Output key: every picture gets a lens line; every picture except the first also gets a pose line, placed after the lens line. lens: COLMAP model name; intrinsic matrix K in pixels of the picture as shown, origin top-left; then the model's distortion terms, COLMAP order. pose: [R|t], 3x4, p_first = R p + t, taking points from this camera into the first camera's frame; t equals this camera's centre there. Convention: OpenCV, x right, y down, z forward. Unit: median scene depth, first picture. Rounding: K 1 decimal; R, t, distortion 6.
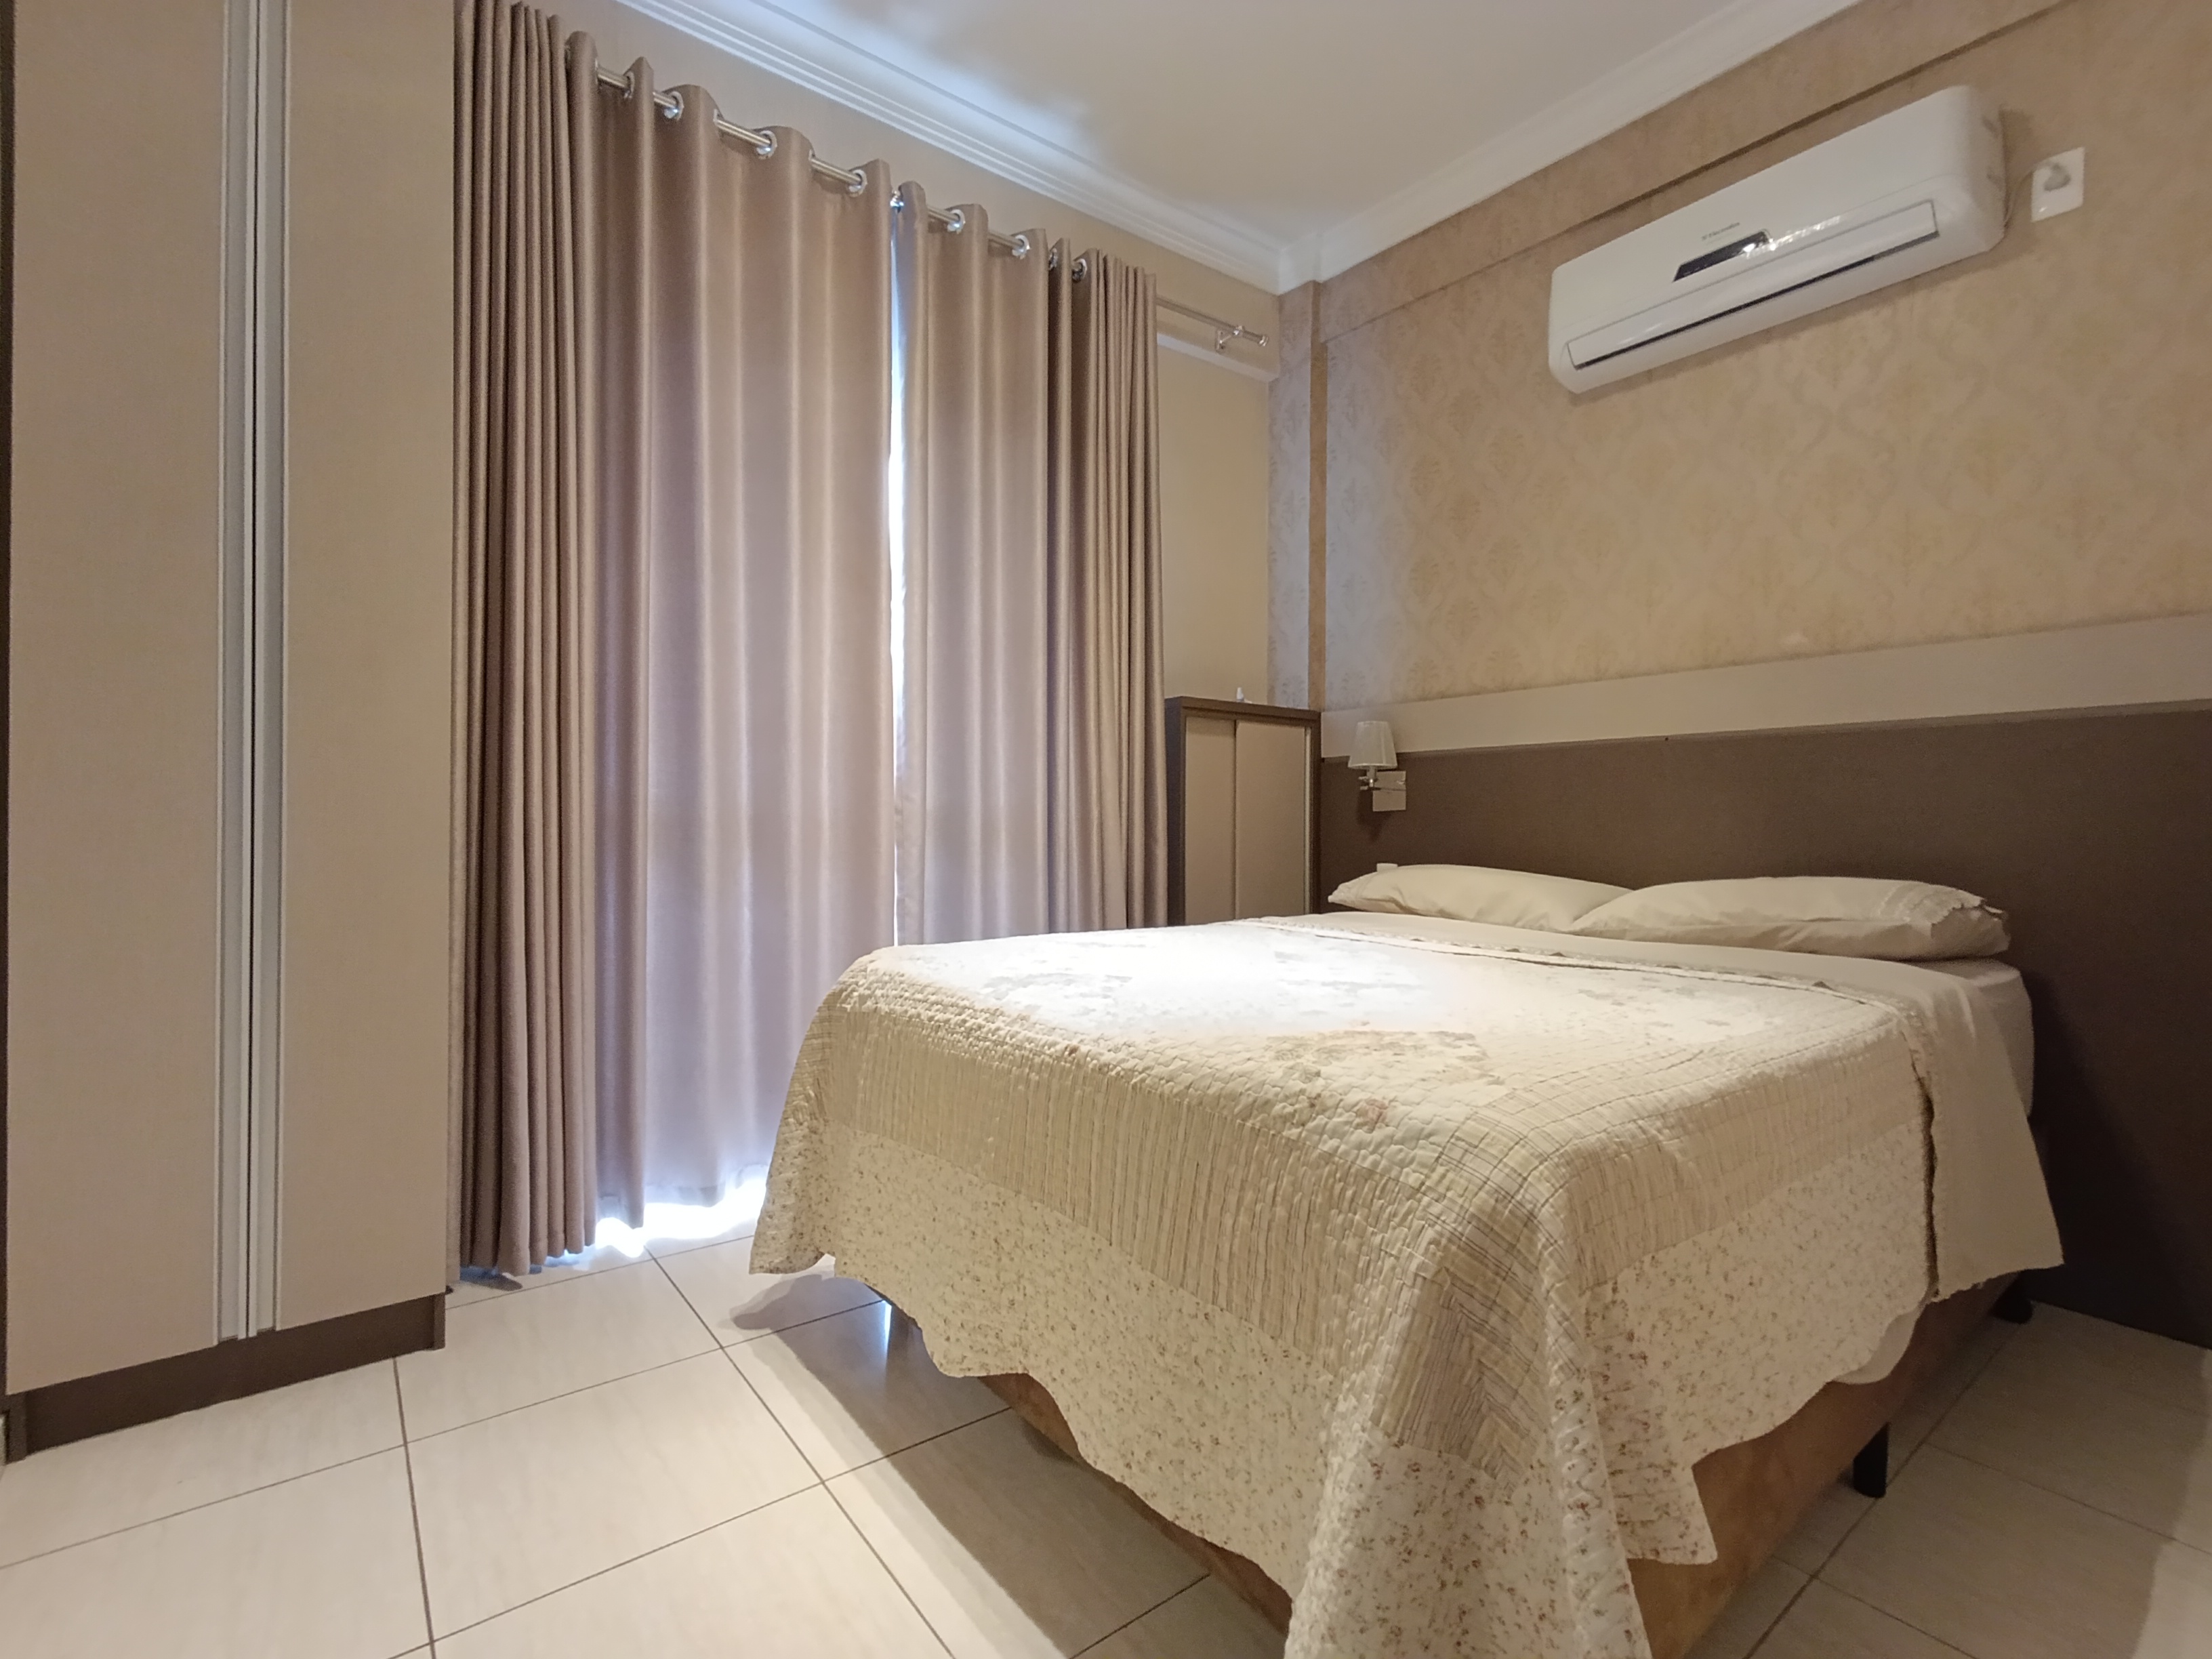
lens RADIAL K [[1012.4, 0, 1105.9], [0, 1012.4, 817.8], [0, 0, 1]] dist [0.003021, 0.002022]
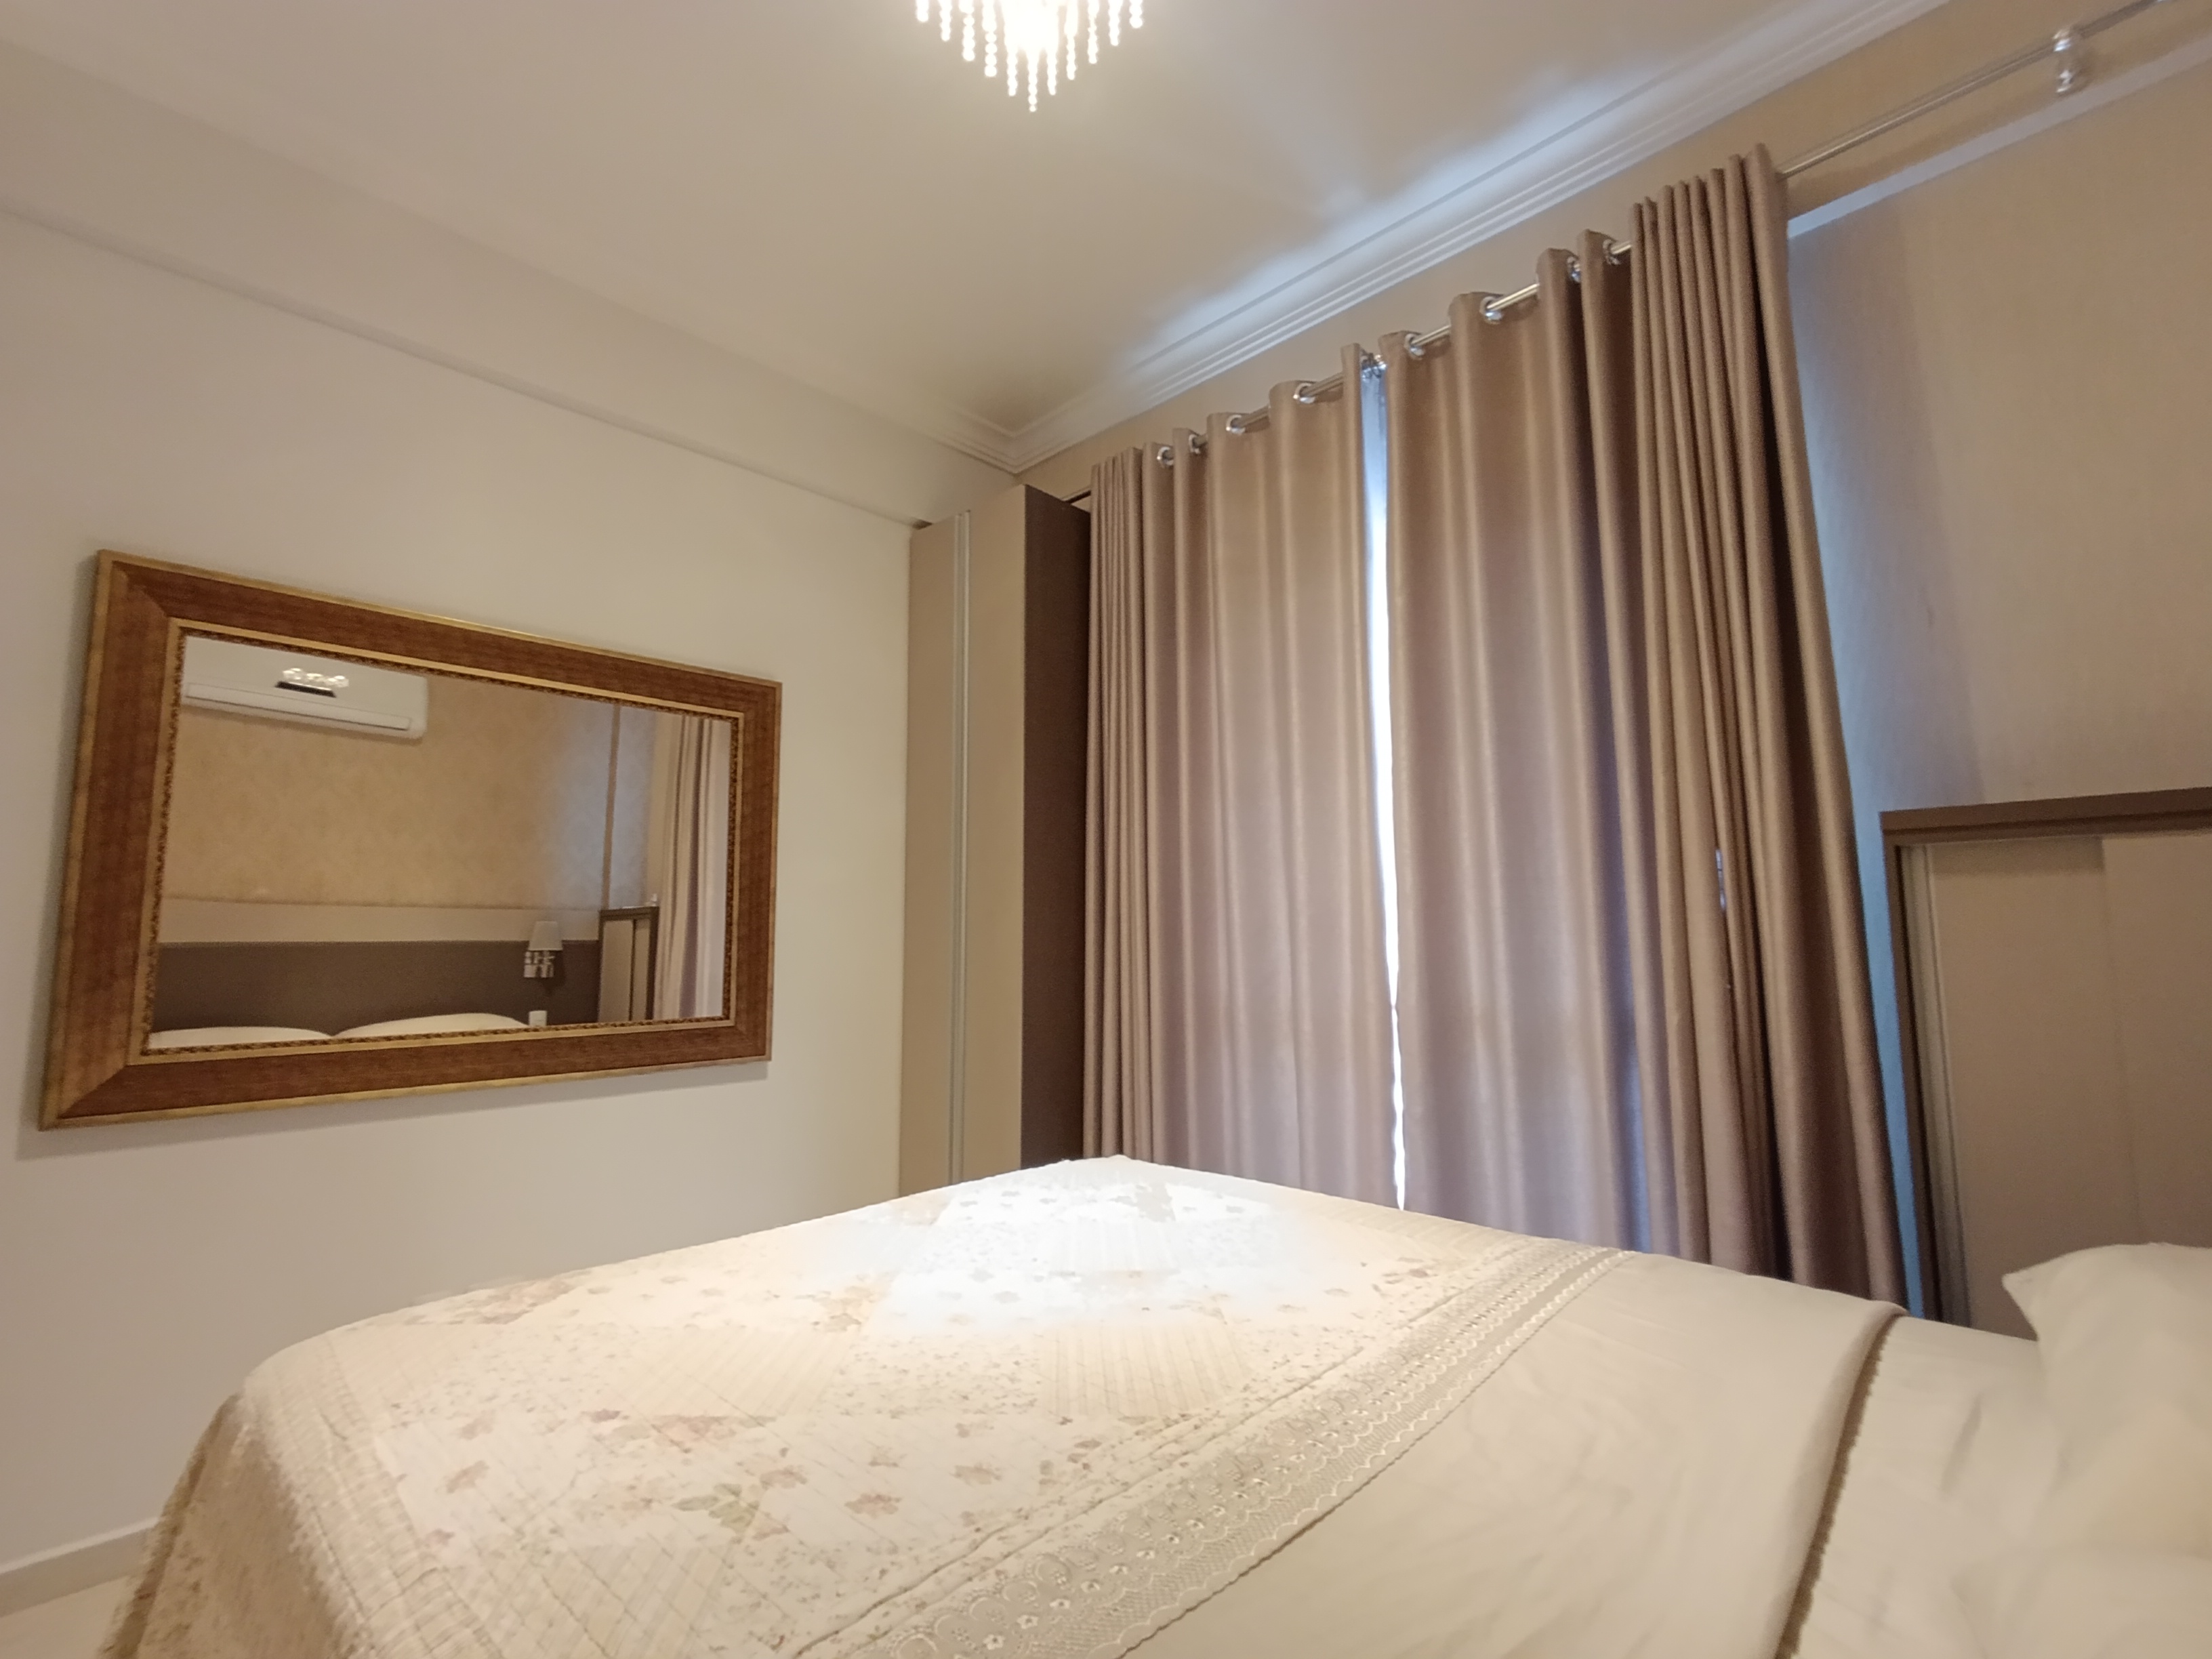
lens RADIAL K [[953.5, 0, 1103.6], [0, 953.5, 830.0], [0, 0, 1]] dist [0.002219, 0.000188]
pose [[0.158247, -0.105419, -0.981756, 0.576761], [0.000346, 0.994290, -0.106709, -0.061306], [0.987400, 0.016547, 0.157380, 0.575456]]
